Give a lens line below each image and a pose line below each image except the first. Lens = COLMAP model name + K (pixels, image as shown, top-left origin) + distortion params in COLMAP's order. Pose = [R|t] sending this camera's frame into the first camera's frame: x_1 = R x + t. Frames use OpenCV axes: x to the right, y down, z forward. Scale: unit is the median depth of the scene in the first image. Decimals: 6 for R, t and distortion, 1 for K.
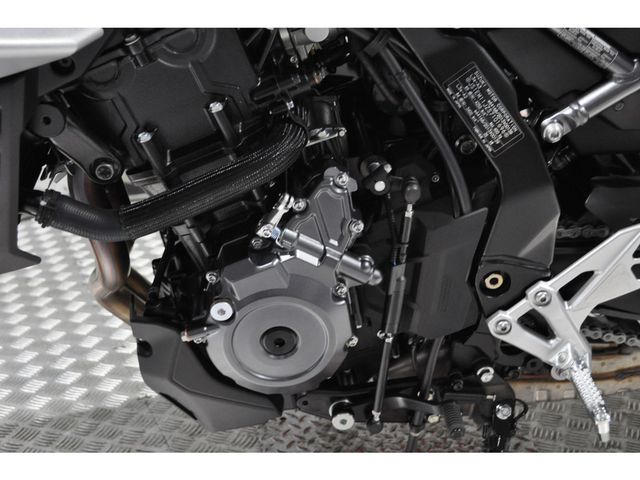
lens RADIAL K [[950.7, 0, 320.0], [0, 950.7, 240.0], [0, 0, 1]] dist [0.016281, 0.011791]
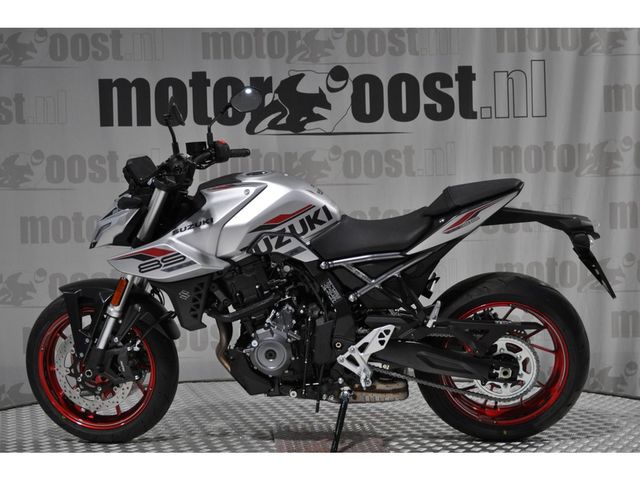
lens RADIAL K [[1175.5, 0, 320.0], [0, 1175.5, 240.0], [0, 0, 1]] dist [-0.008264, -0.013588]
pose [[0.993221, 0.024213, -0.113694, 0.603633], [-0.057522, 0.952298, -0.299699, 0.967578], [0.101014, 0.304207, 0.947235, -3.125026]]
